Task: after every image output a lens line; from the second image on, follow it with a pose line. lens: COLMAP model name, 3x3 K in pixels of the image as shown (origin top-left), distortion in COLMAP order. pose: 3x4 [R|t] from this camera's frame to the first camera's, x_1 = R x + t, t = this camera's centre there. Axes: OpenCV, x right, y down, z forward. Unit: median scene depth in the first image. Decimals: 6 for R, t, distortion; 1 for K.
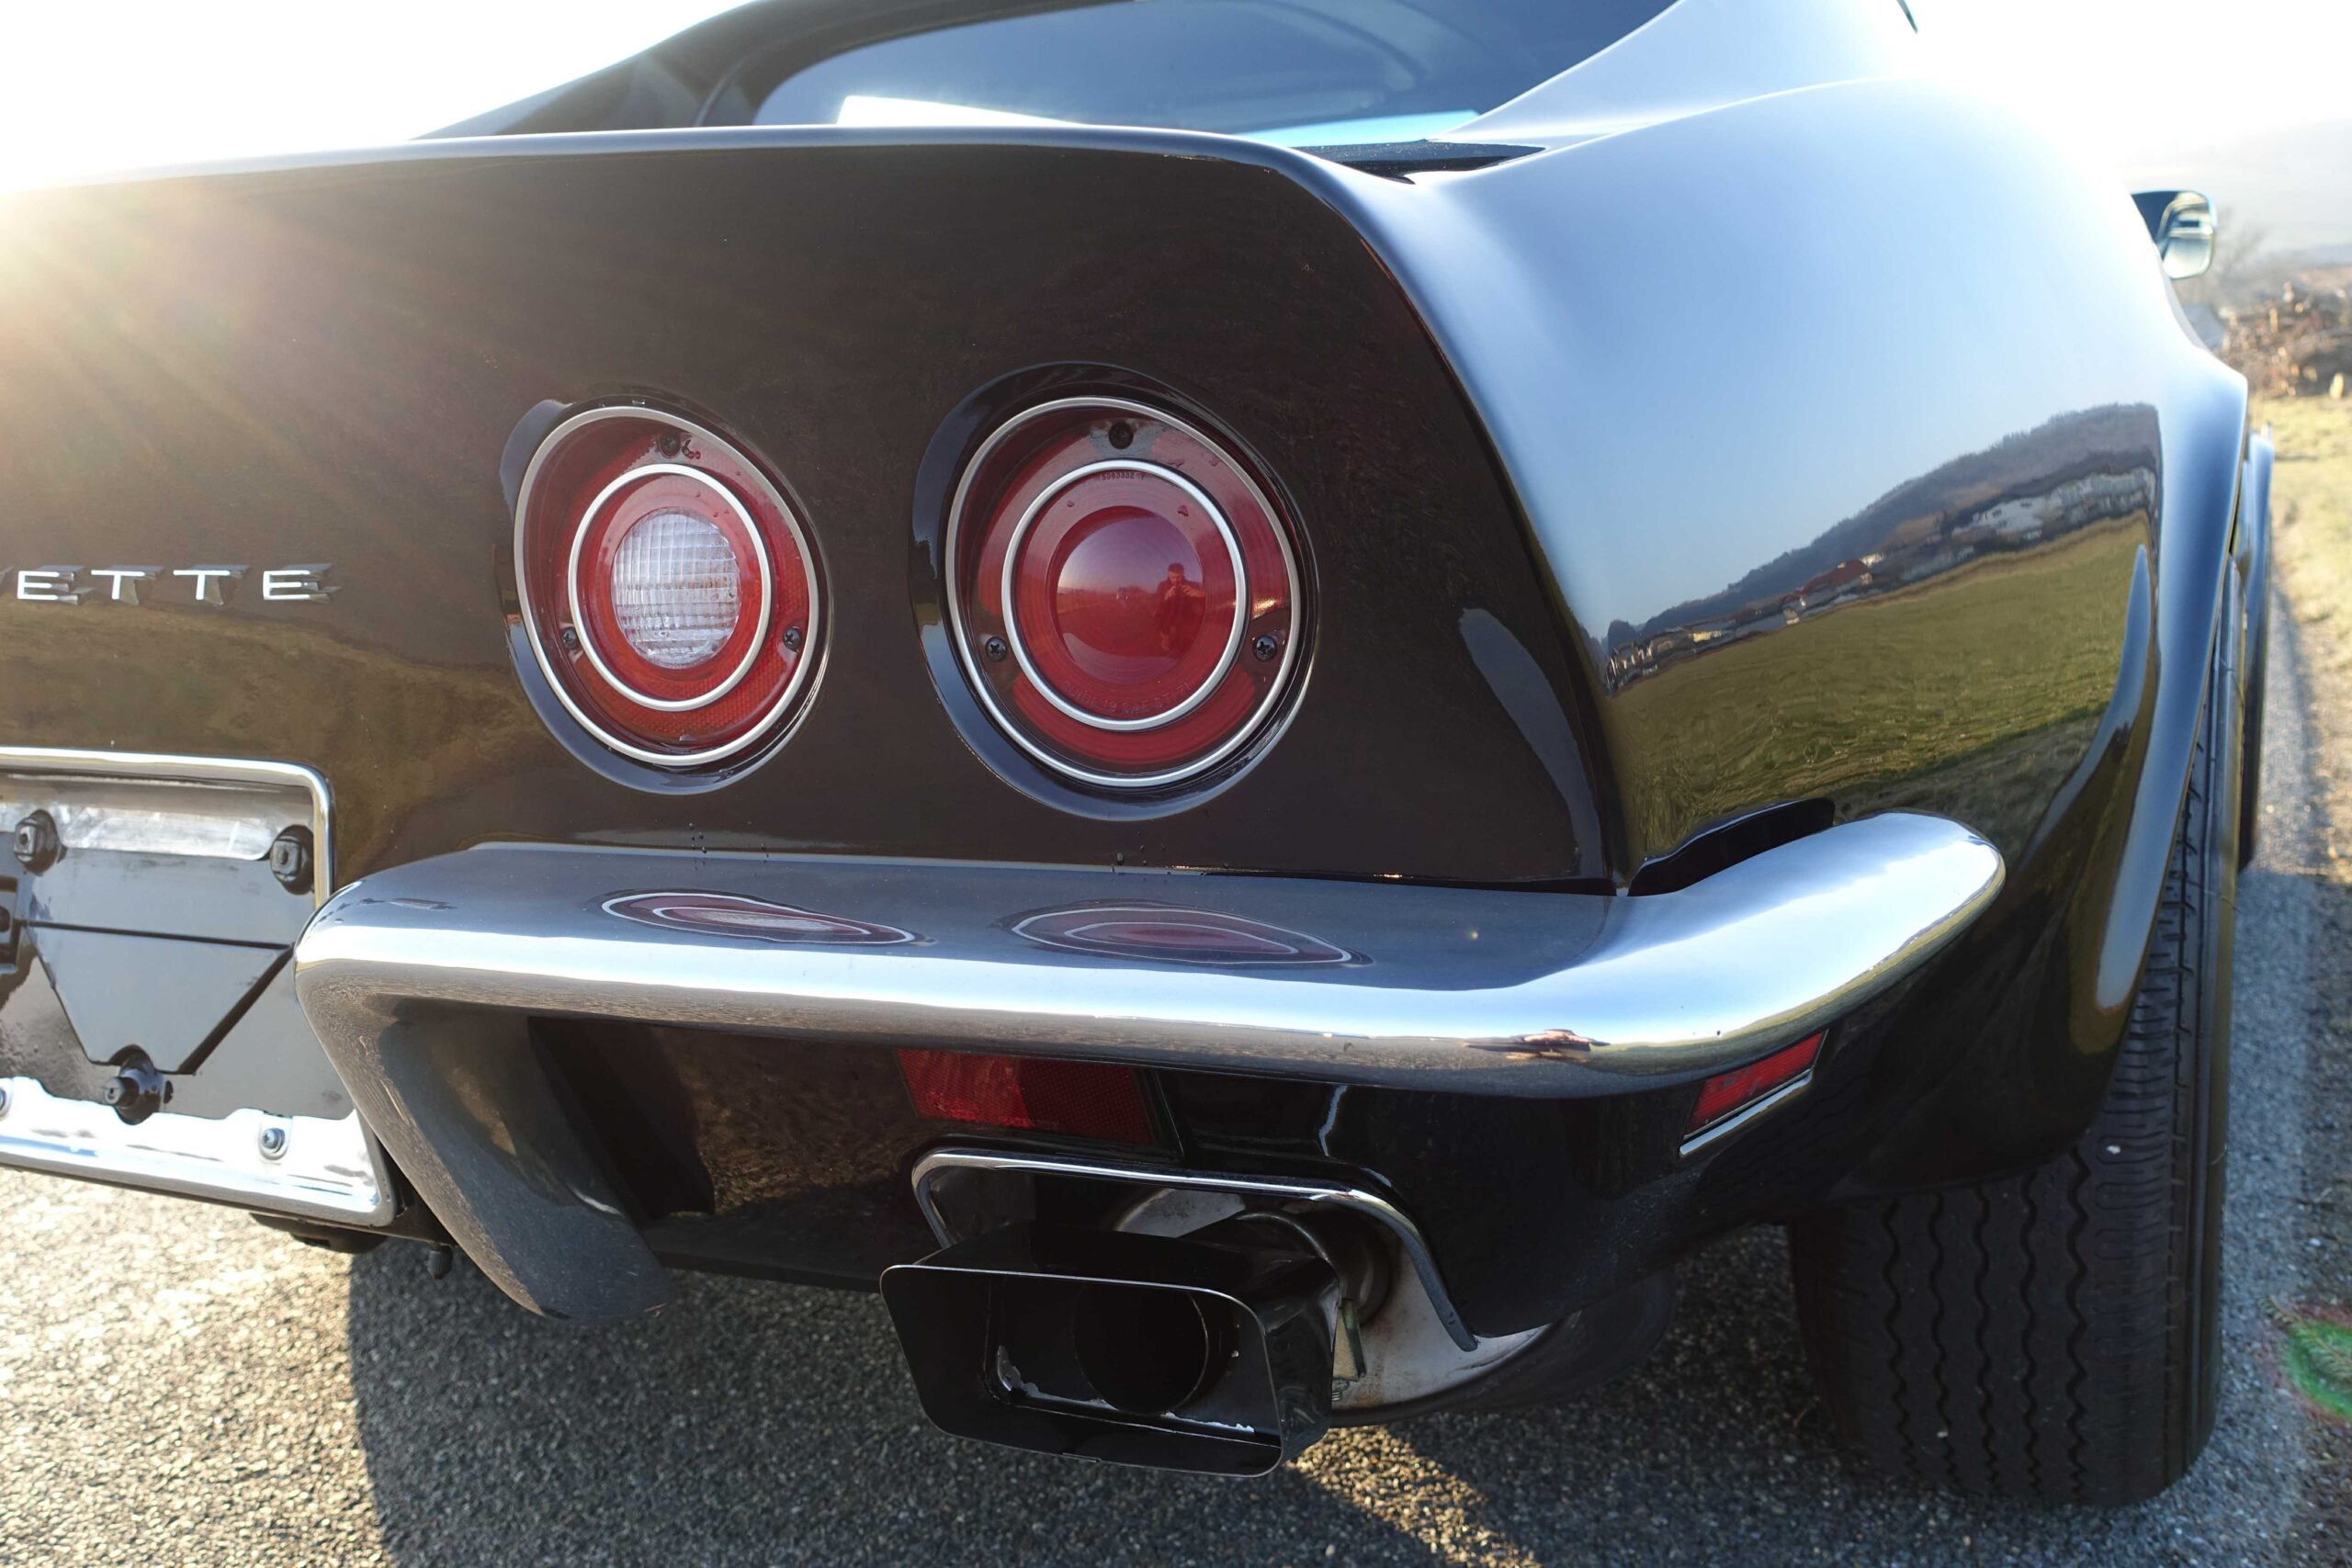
lens RADIAL K [[2339.8, 0, 1175.5], [0, 2339.8, 776.2], [0, 0, 1]] dist [-0.000423, 0.000000]
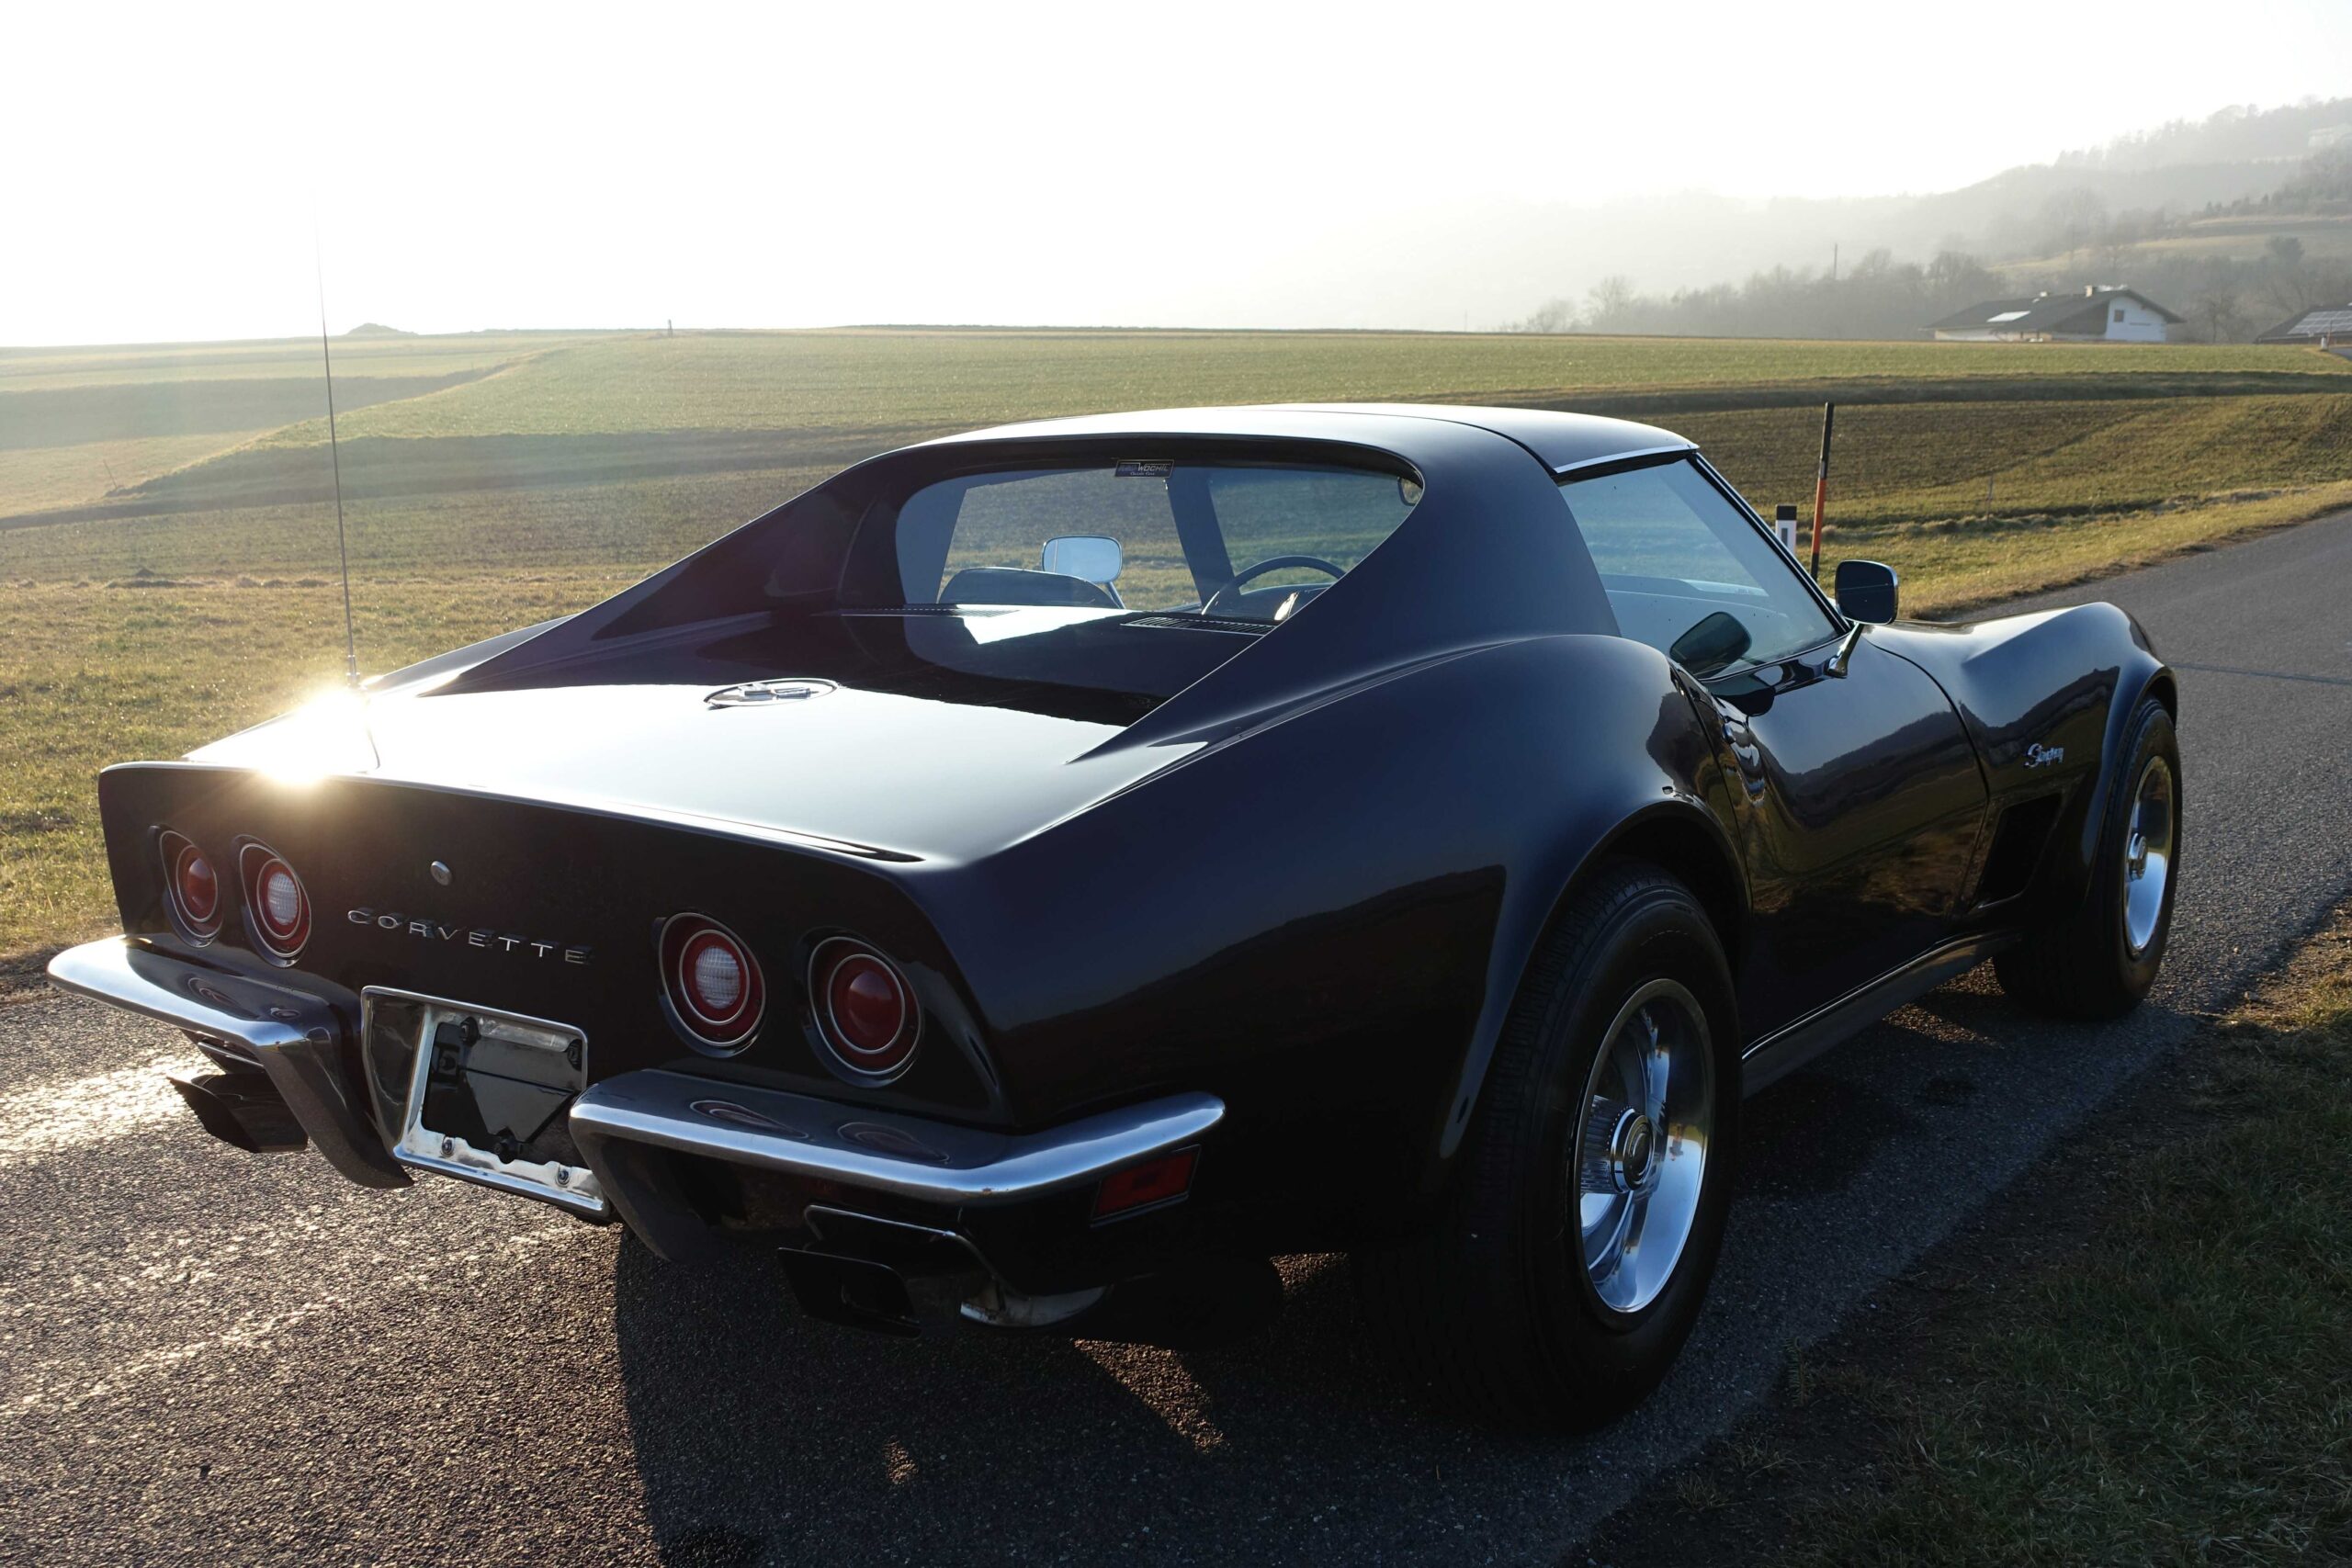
lens RADIAL K [[2339.8, 0, 1176.3], [0, 2339.8, 786.7], [0, 0, 1]] dist [-0.000423, 0.000000]
pose [[0.989617, 0.042483, -0.137307, 0.307073], [-0.041897, 0.999096, 0.007154, -0.161521], [0.137487, -0.001327, 0.990503, -0.718998]]
